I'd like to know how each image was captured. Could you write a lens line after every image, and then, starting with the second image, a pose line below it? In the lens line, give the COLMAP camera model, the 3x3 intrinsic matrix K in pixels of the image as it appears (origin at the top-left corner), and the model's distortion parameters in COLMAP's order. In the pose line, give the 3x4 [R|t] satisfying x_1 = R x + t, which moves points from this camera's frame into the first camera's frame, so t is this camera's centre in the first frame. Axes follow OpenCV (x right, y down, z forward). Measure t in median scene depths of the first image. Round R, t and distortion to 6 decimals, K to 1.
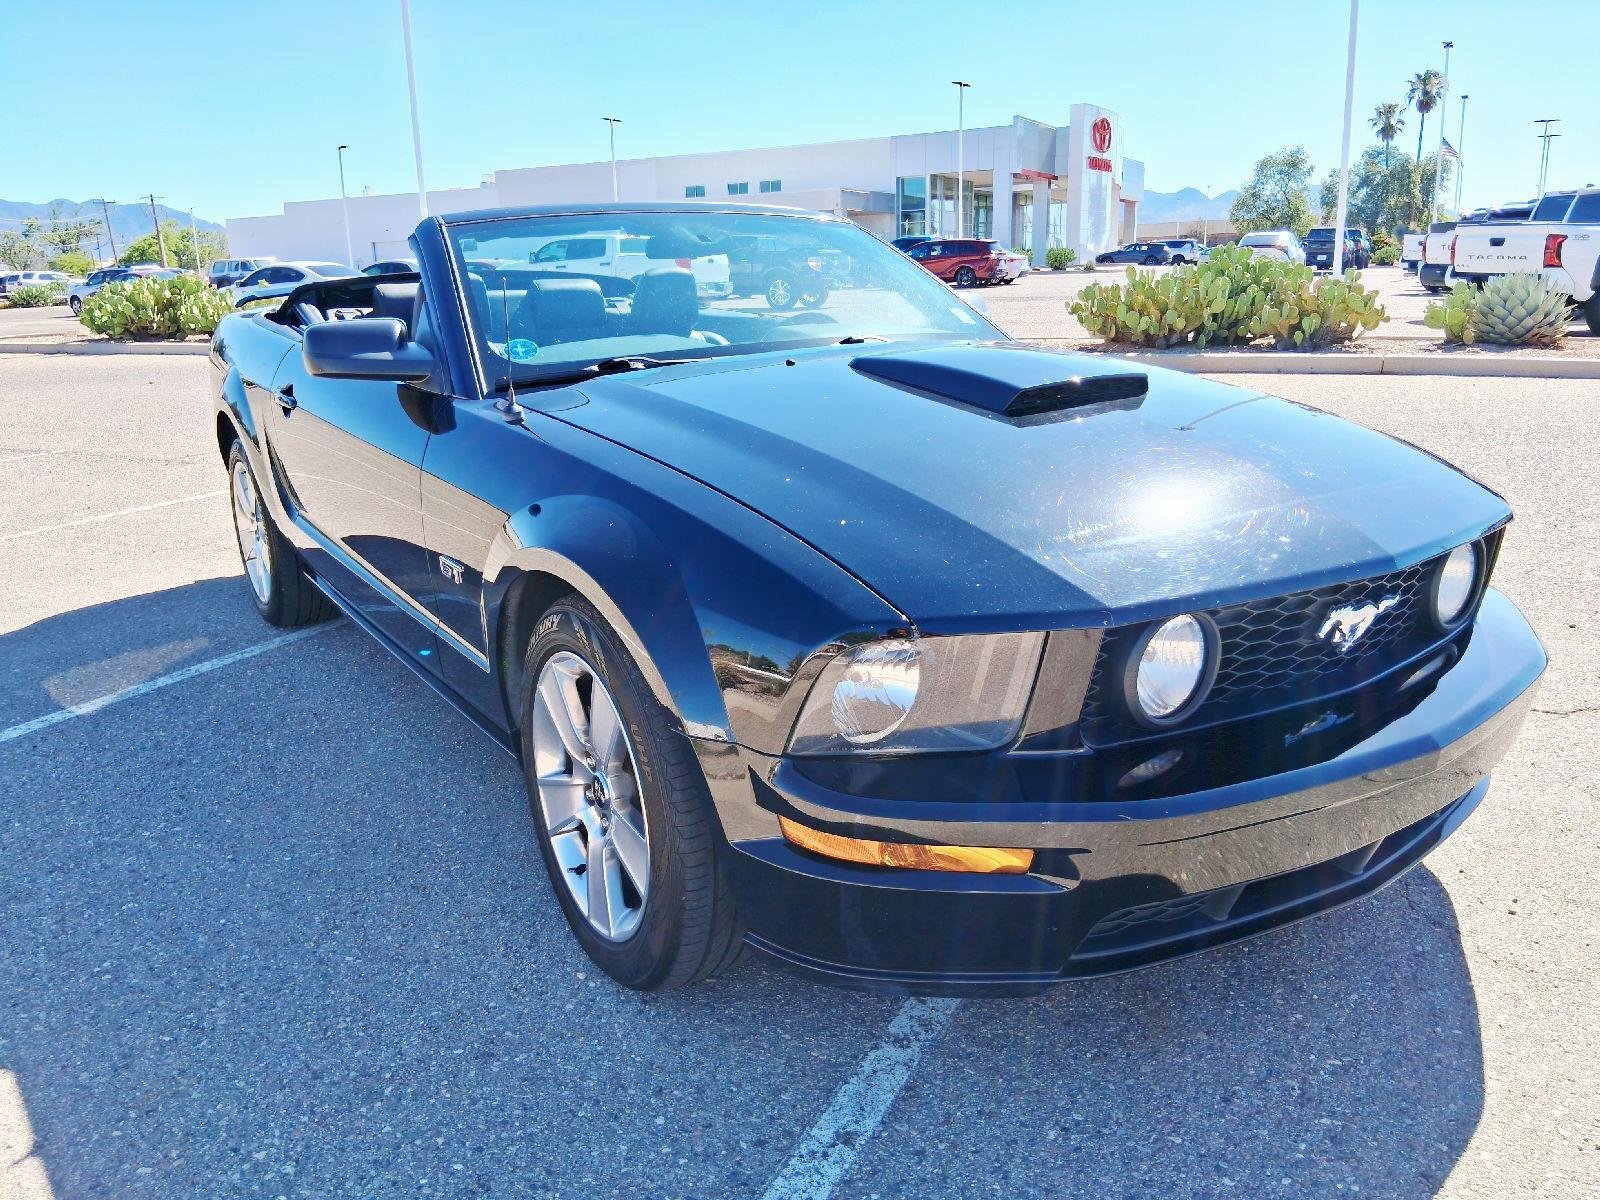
lens RADIAL K [[1270.3, 0, 800.0], [0, 1270.3, 600.0], [0, 0, 1]] dist [0.065943, -0.141029]
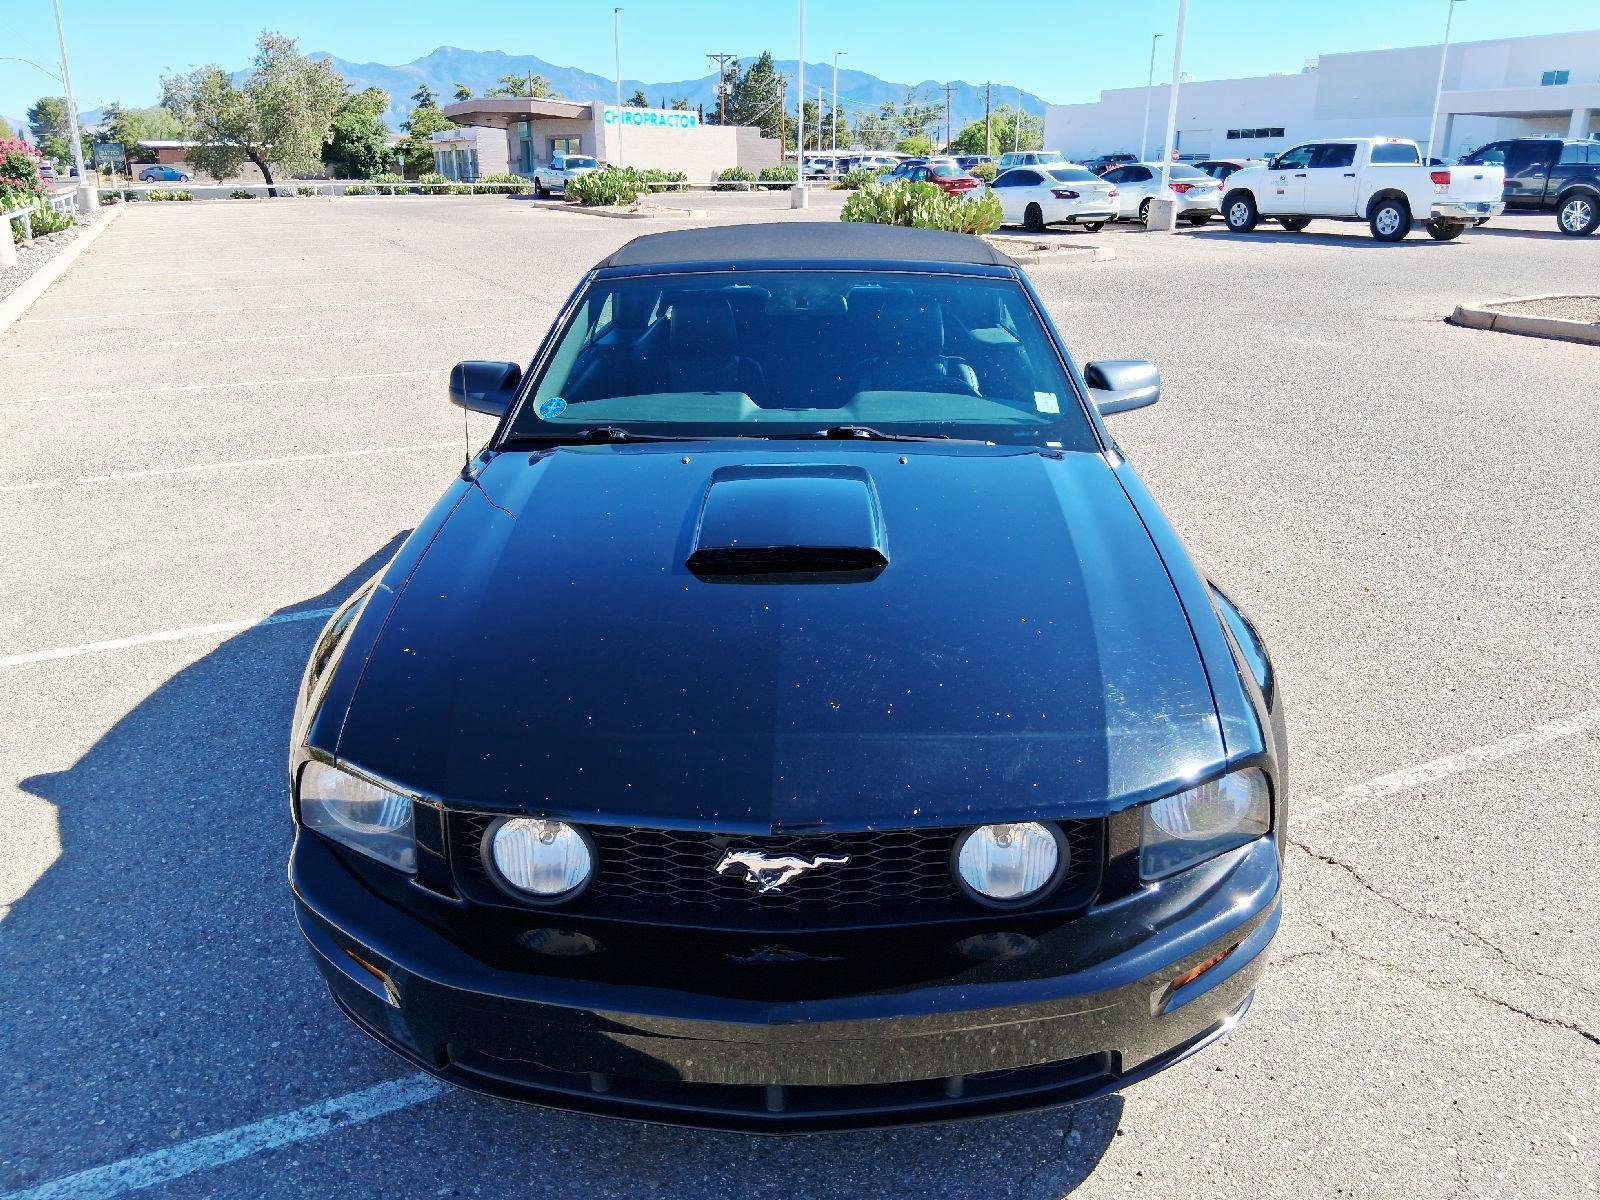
lens RADIAL K [[1270.3, 0, 800.0], [0, 1270.3, 600.0], [0, 0, 1]] dist [0.065943, -0.141029]
pose [[0.791028, 0.220406, -0.570698, 0.638056], [-0.161893, 0.975007, 0.152158, -0.222265], [0.589971, -0.027969, 0.806940, 0.156477]]
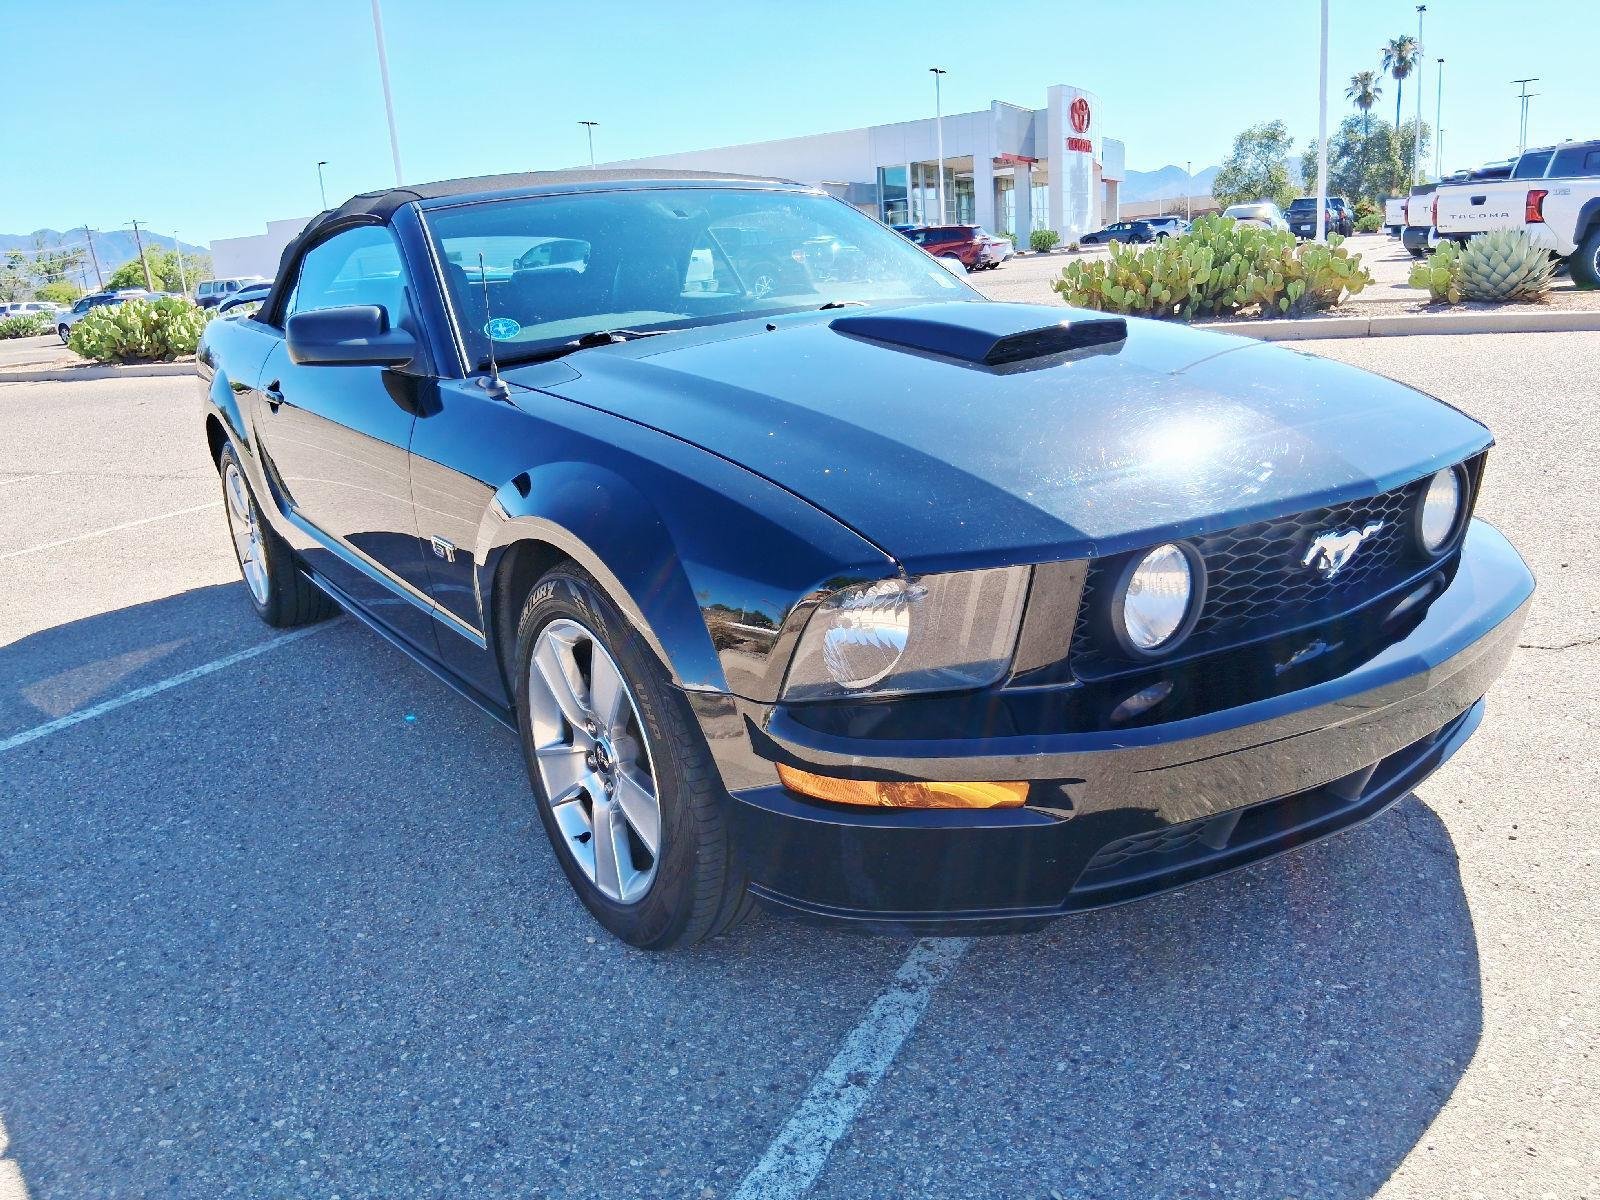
lens RADIAL K [[1269.3, 0, 799.5], [0, 1269.3, 603.8], [0, 0, 1]] dist [0.067547, -0.149988]
pose [[0.998877, -0.047351, -0.001744, 0.007574], [0.047357, 0.998870, 0.003961, 0.031785], [0.001554, -0.004039, 0.999991, -0.006209]]
